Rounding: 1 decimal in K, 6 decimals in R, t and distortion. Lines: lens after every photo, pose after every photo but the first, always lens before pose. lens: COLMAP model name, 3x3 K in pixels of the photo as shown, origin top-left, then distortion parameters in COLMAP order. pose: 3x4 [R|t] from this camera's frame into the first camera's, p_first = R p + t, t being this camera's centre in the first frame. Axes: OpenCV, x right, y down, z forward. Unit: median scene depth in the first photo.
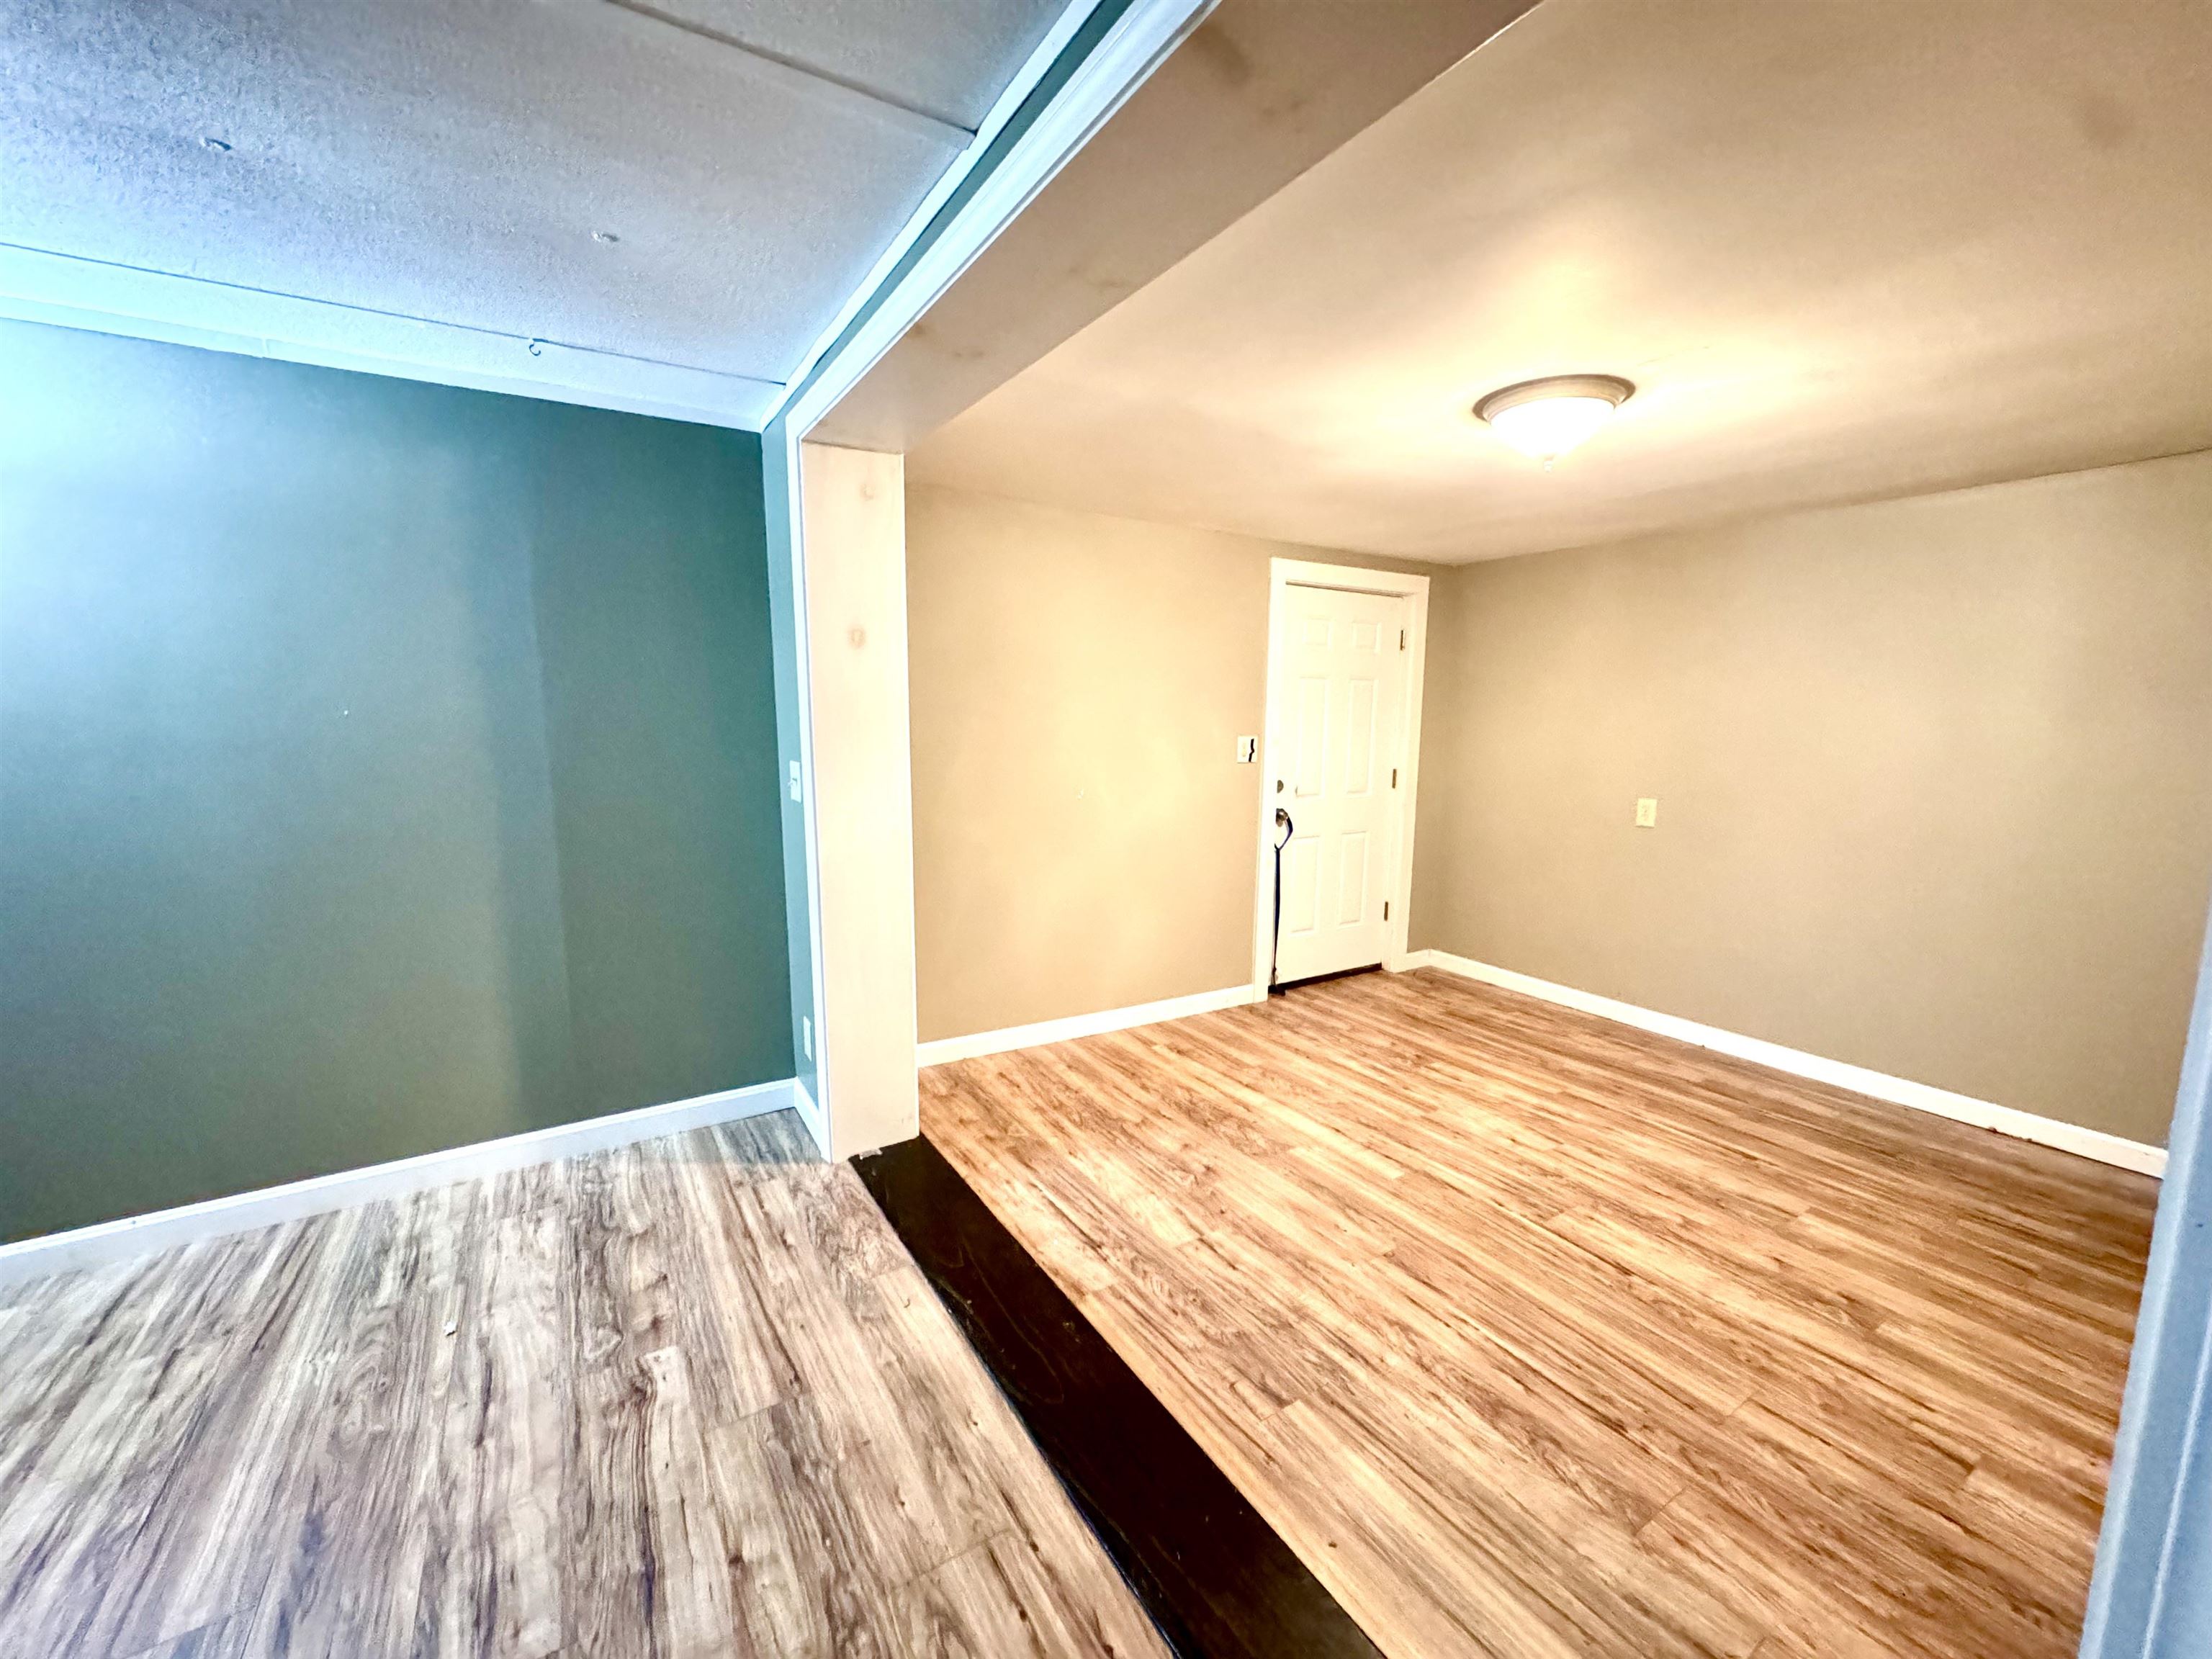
lens RADIAL K [[882.2, 0, 1106.1], [0, 882.2, 830.1], [0, 0, 1]] dist [-0.002891, 0.000423]
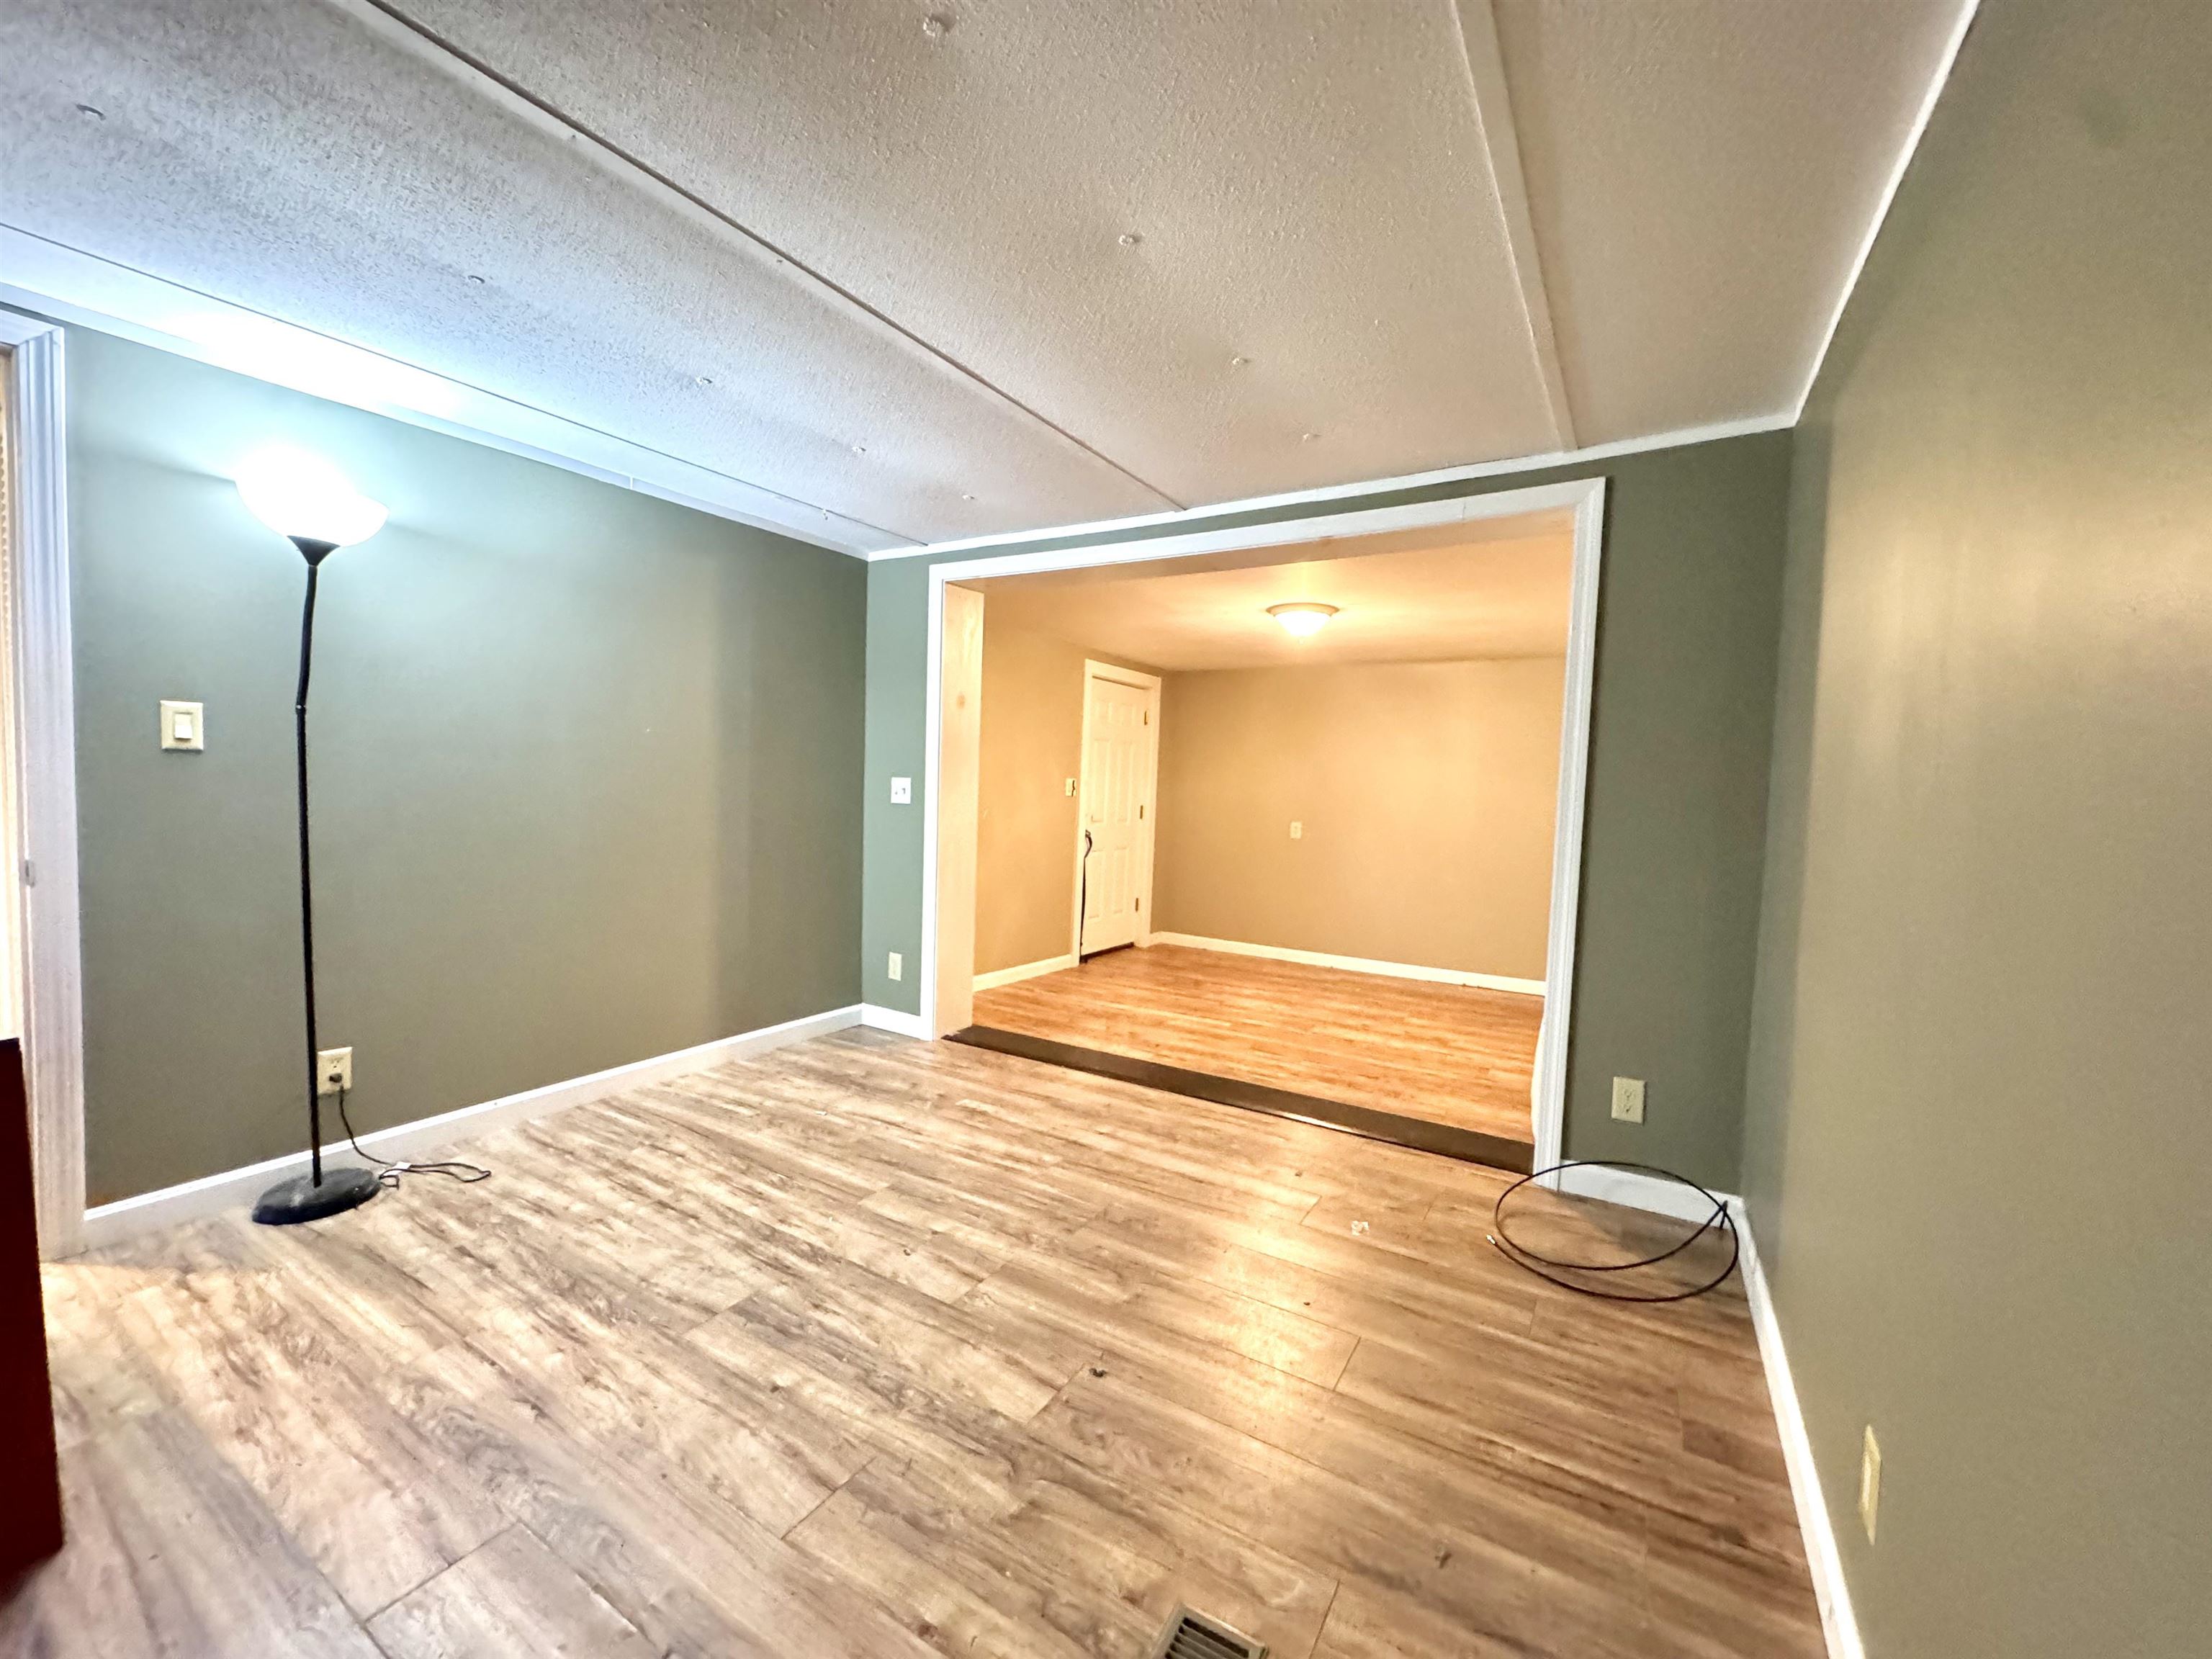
lens RADIAL K [[882.2, 0, 1101.8], [0, 882.2, 834.6], [0, 0, 1]] dist [-0.002891, 0.000423]
pose [[0.895116, -0.000898, 0.445832, -0.768712], [0.031526, 0.997622, -0.061287, 0.132139], [-0.444717, 0.068914, 0.893016, -0.539726]]
